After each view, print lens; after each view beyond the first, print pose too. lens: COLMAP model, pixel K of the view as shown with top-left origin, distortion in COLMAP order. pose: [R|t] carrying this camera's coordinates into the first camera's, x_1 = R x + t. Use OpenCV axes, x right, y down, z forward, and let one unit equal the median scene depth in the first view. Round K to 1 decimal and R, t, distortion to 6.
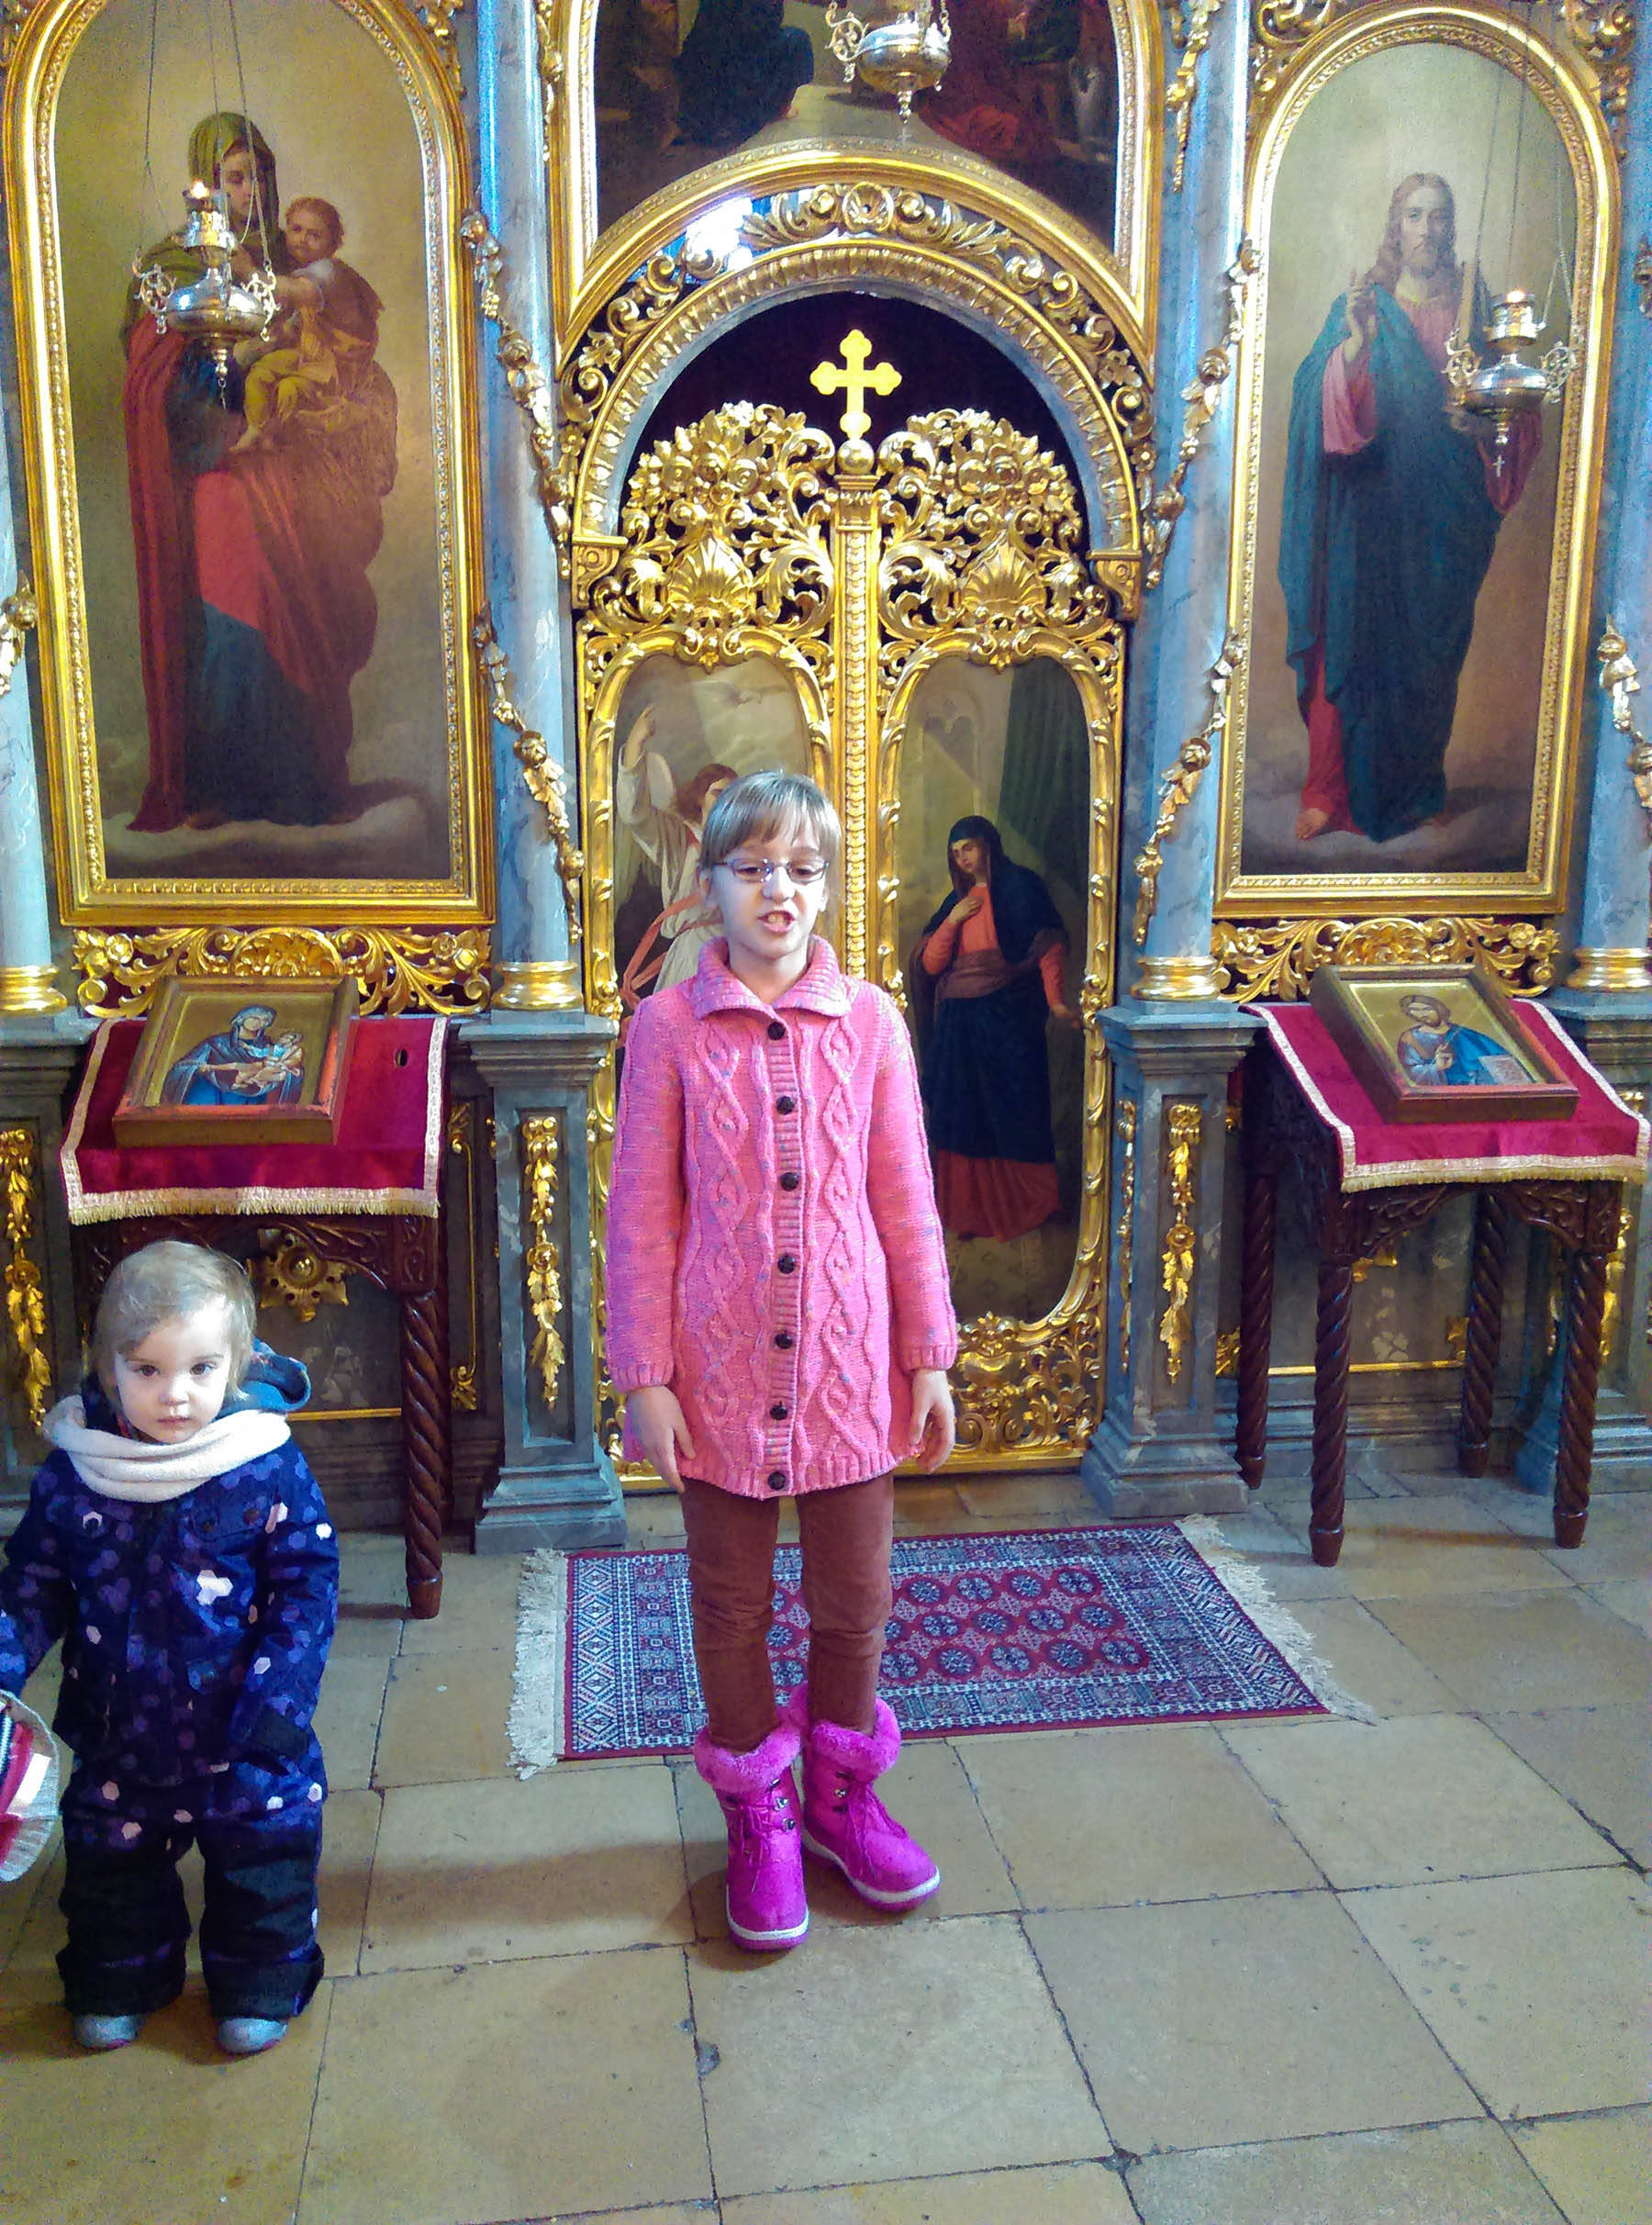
lens RADIAL K [[1830.9, 0, 822.8], [0, 1830.9, 1134.8], [0, 0, 1]] dist [0.129629, -0.244467]
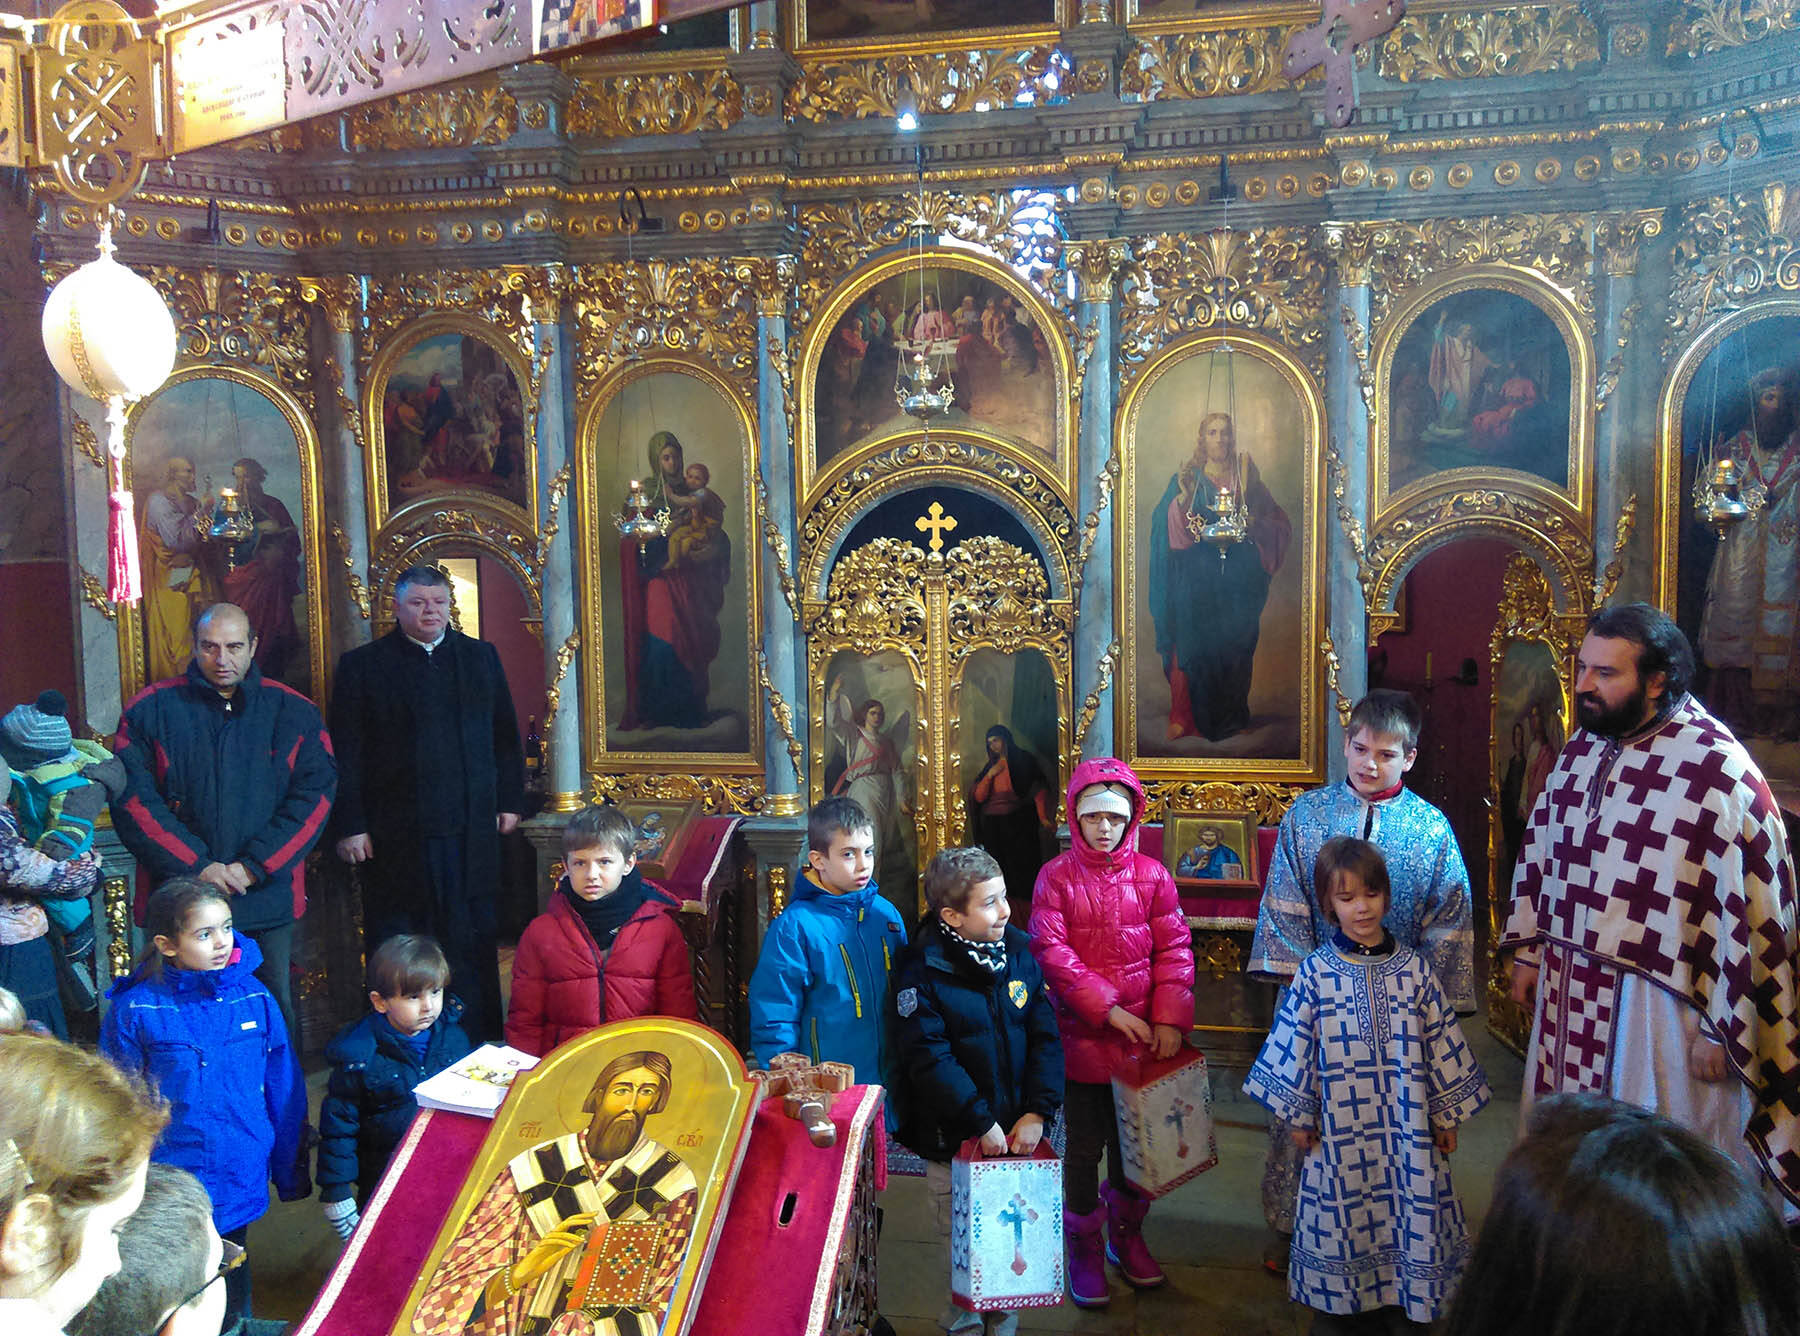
lens RADIAL K [[1481.3, 0, 900.0], [0, 1481.3, 668.0], [0, 0, 1]] dist [0.129629, -0.244467]
pose [[0.944638, 0.008527, -0.328005, 0.531081], [-0.043236, 0.994180, -0.098672, -0.074206], [0.325255, 0.107391, 0.939509, -0.580564]]
